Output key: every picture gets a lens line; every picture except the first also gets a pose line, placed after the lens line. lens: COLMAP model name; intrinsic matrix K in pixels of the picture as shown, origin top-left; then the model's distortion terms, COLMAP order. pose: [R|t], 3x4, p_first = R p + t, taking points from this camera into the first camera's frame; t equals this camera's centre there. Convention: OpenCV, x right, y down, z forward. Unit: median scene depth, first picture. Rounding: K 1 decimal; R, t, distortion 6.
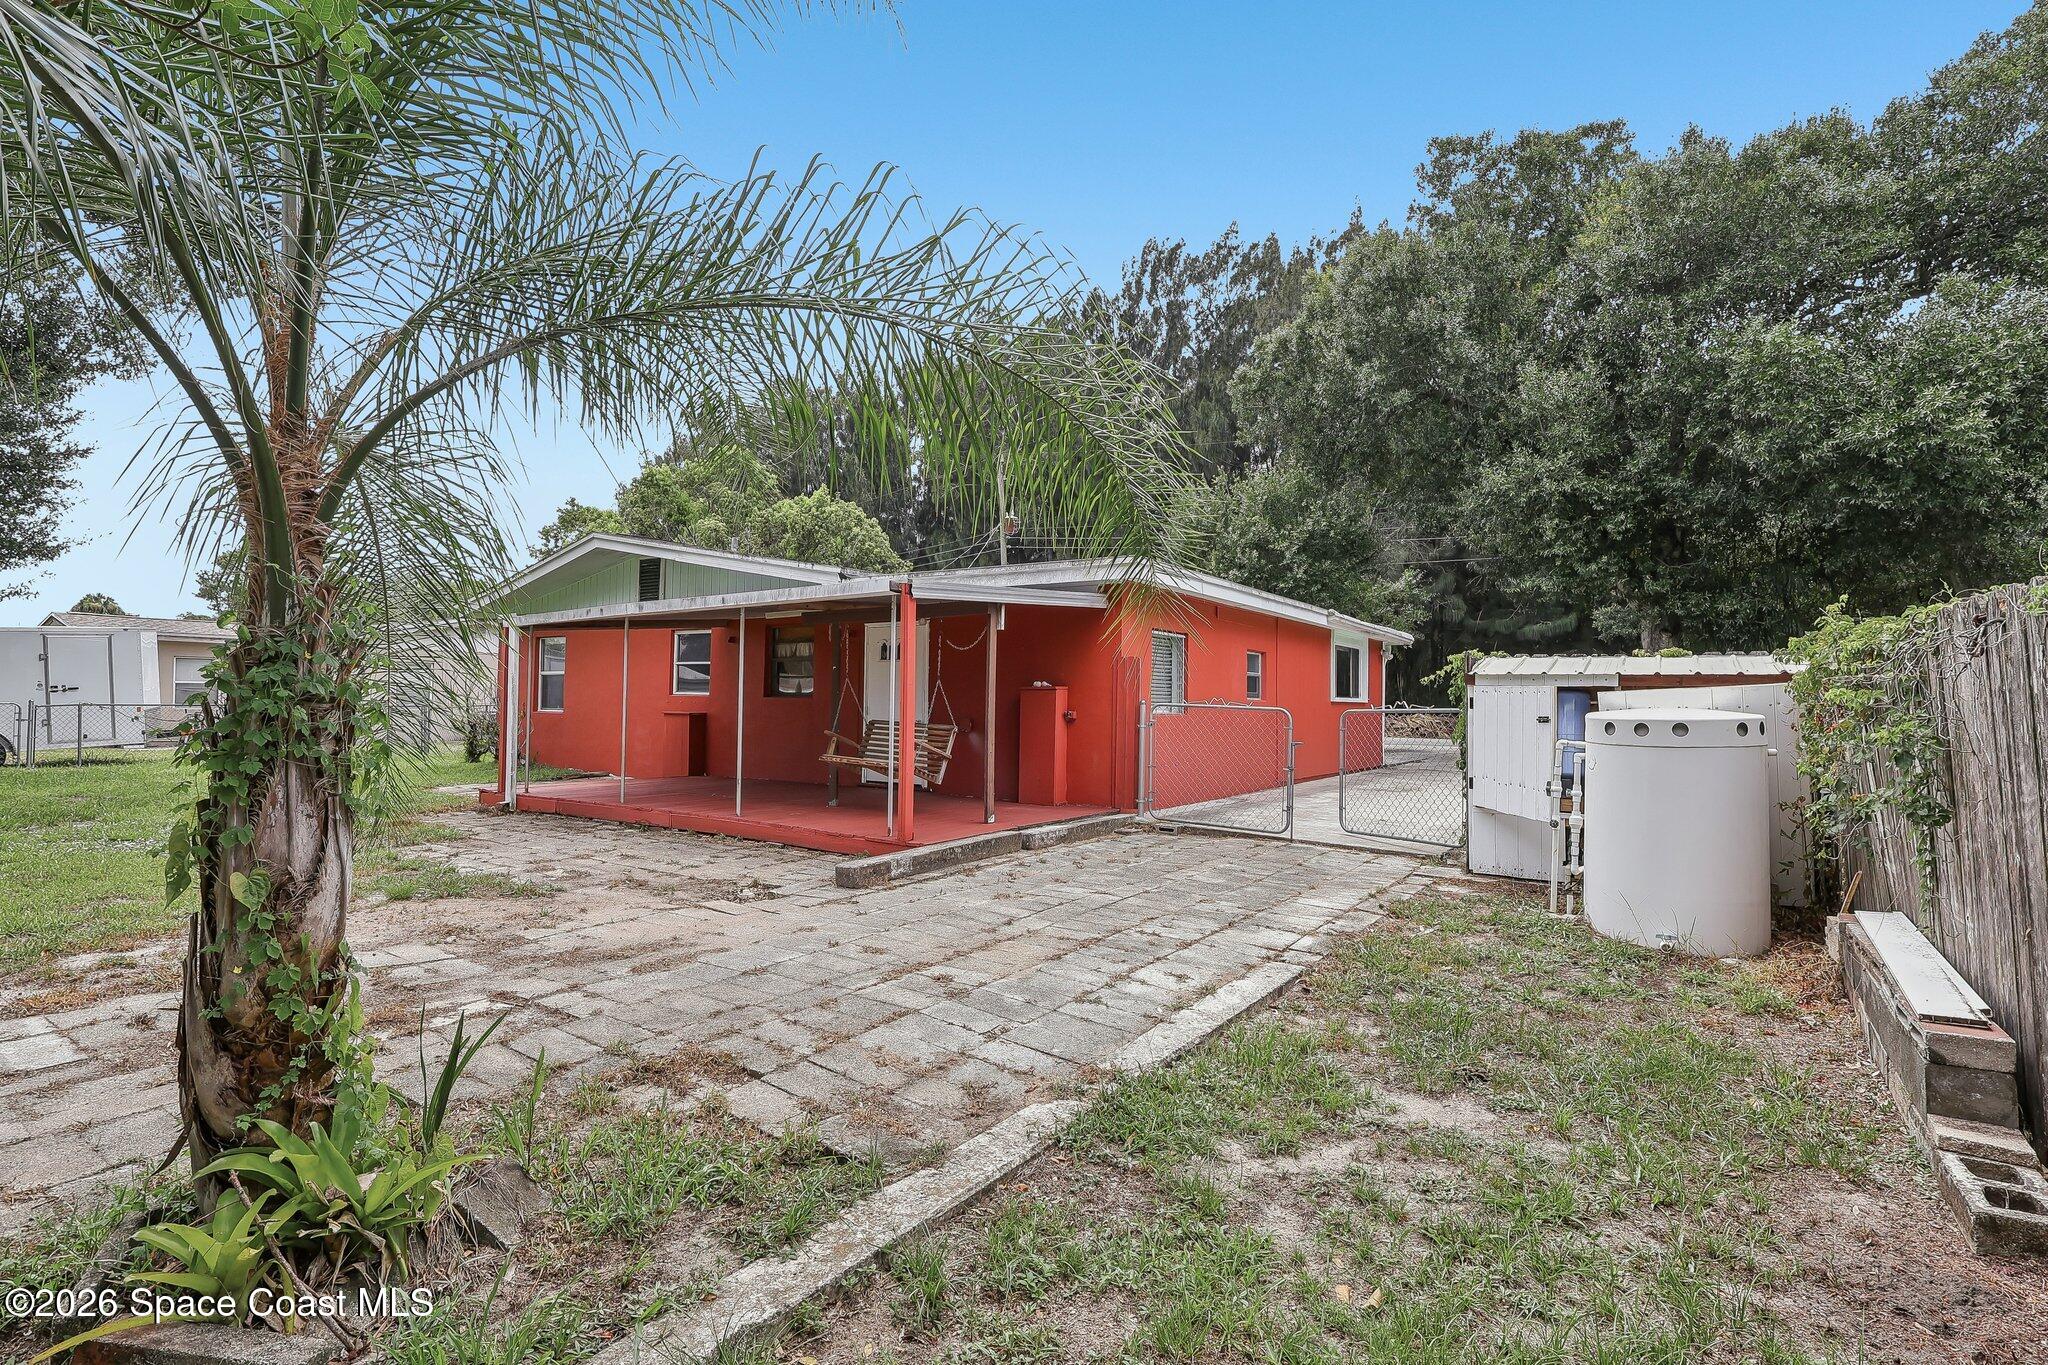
lens RADIAL K [[940.7, 0, 1020.6], [0, 940.7, 684.1], [0, 0, 1]] dist [0.004323, 0.000345]
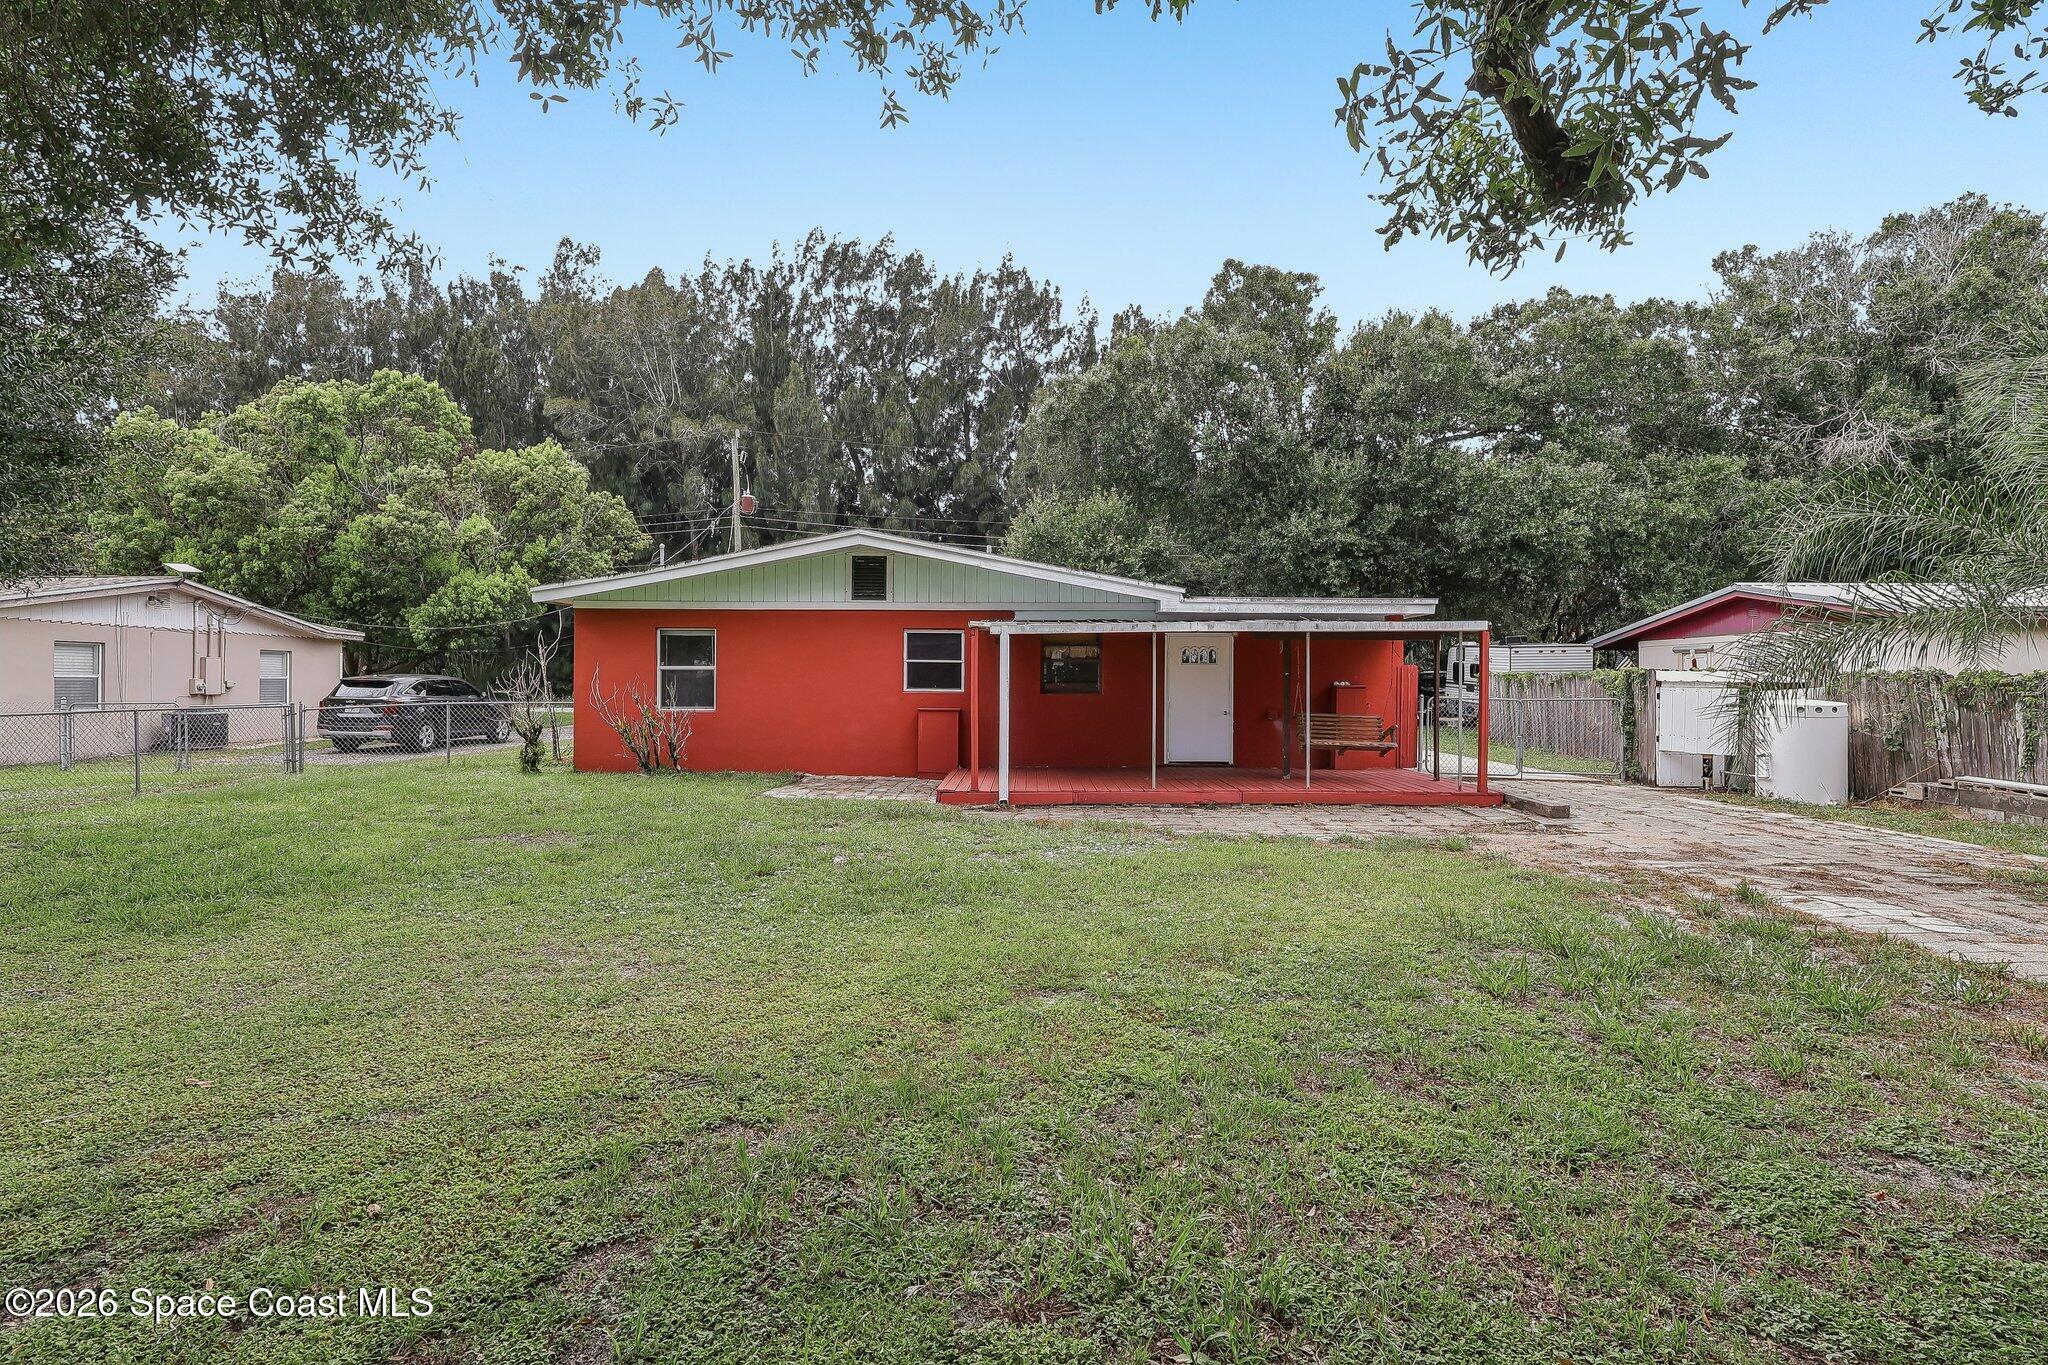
lens RADIAL K [[940.7, 0, 1020.6], [0, 940.7, 684.1], [0, 0, 1]] dist [0.004323, 0.000345]
pose [[0.824399, -0.013412, 0.565850, -0.834445], [-0.002677, 0.999616, 0.027593, -0.026984], [-0.566003, -0.024262, 0.824046, 0.095031]]
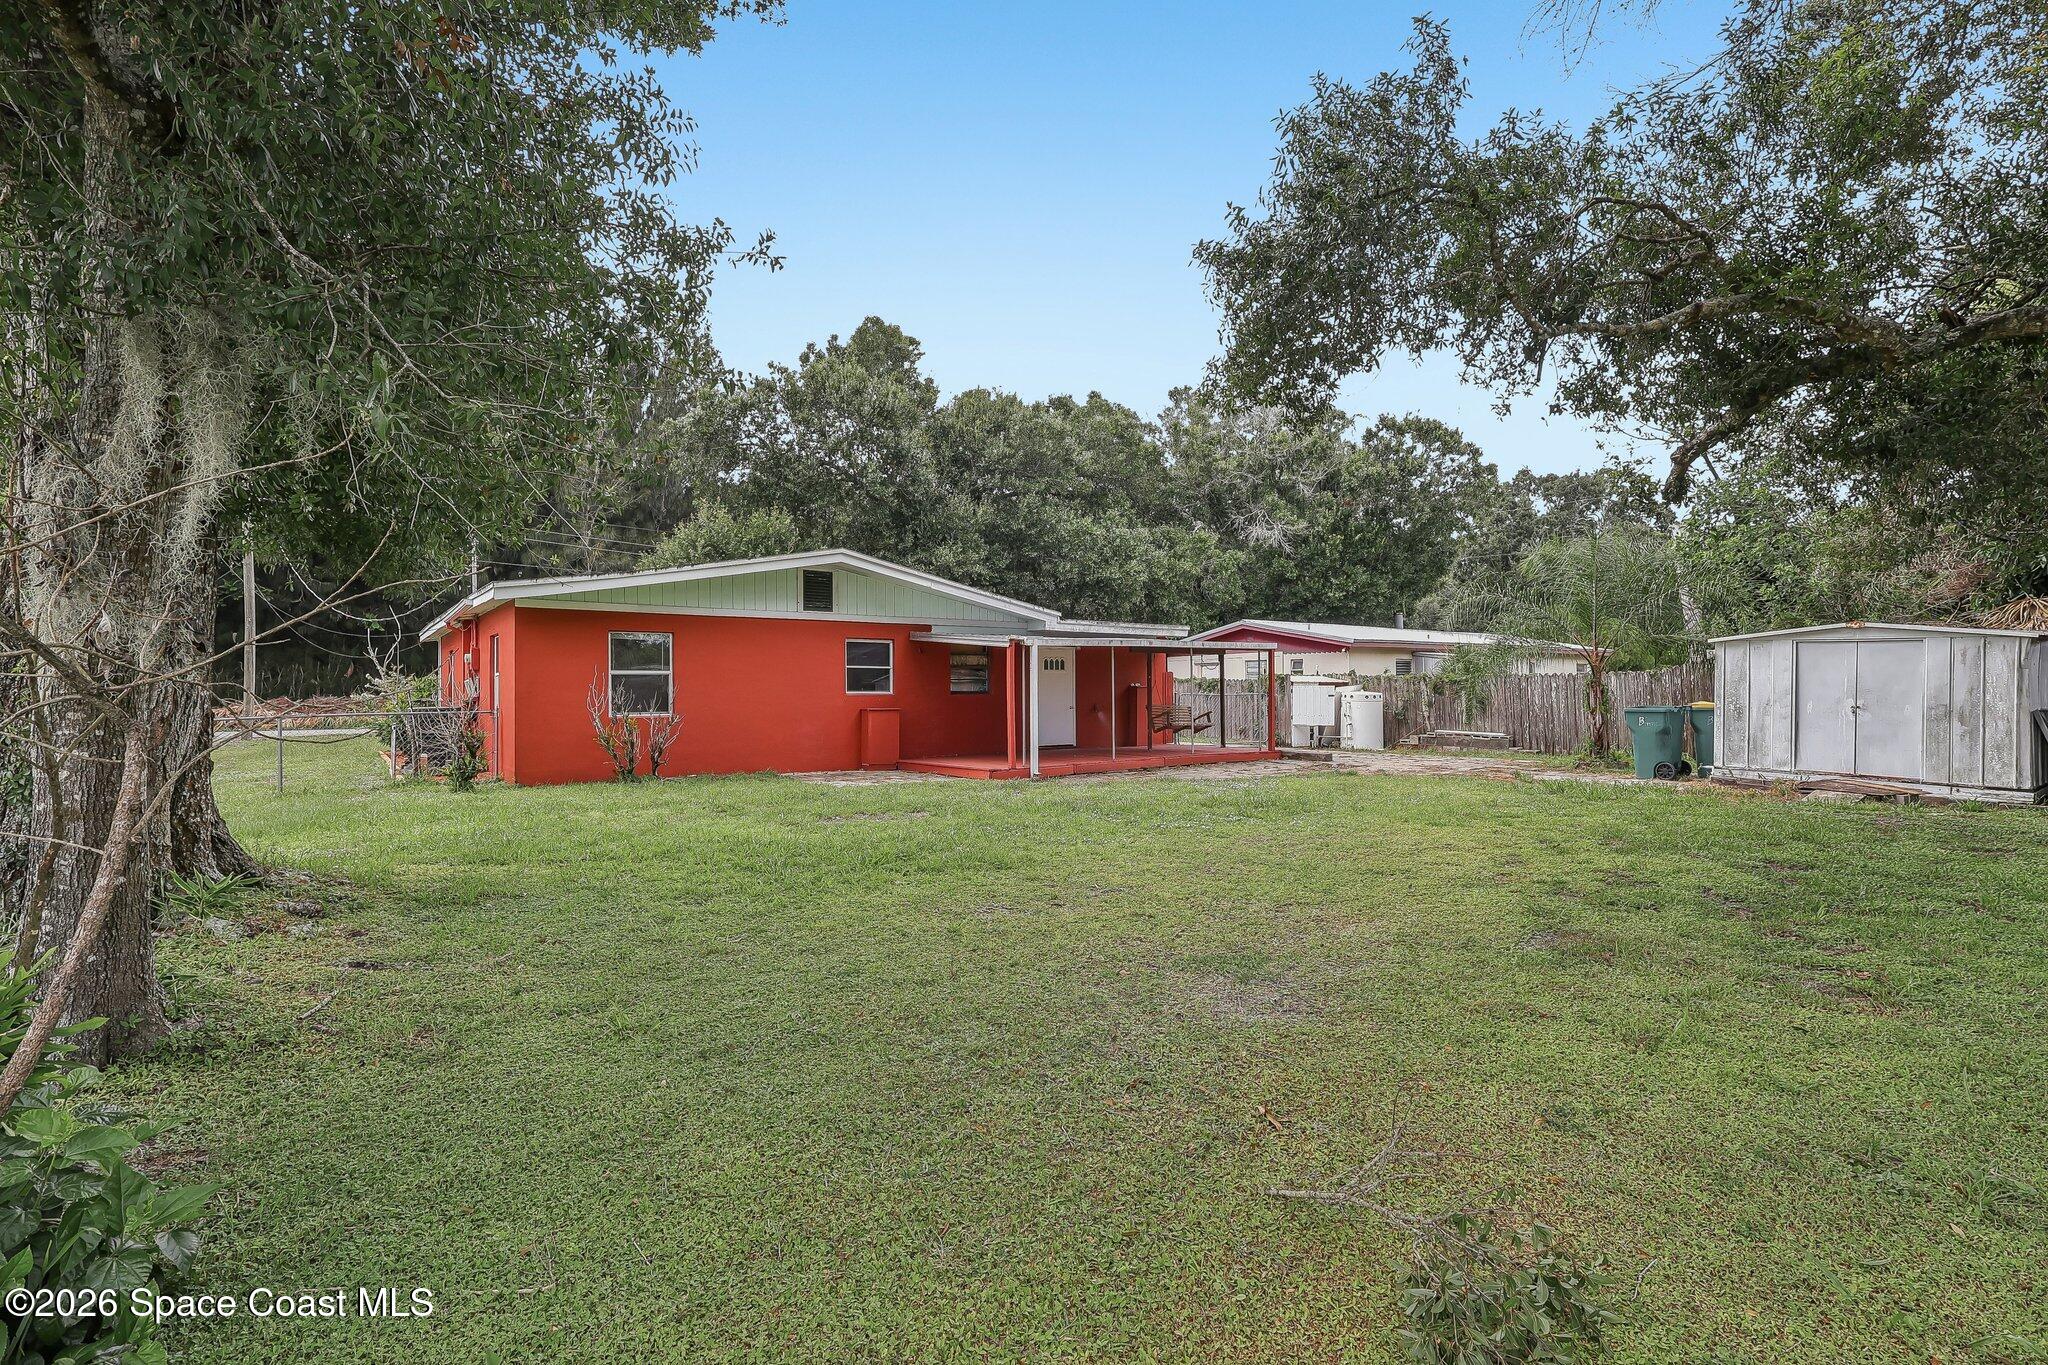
lens RADIAL K [[937.0, 0, 1021.8], [0, 937.0, 680.6], [0, 0, 1]] dist [-0.000070, 0.000126]
pose [[0.337350, -0.005950, 0.941360, -1.350396], [-0.004324, 0.999960, 0.007870, -0.016849], [-0.941369, -0.006726, 0.337311, 0.418473]]
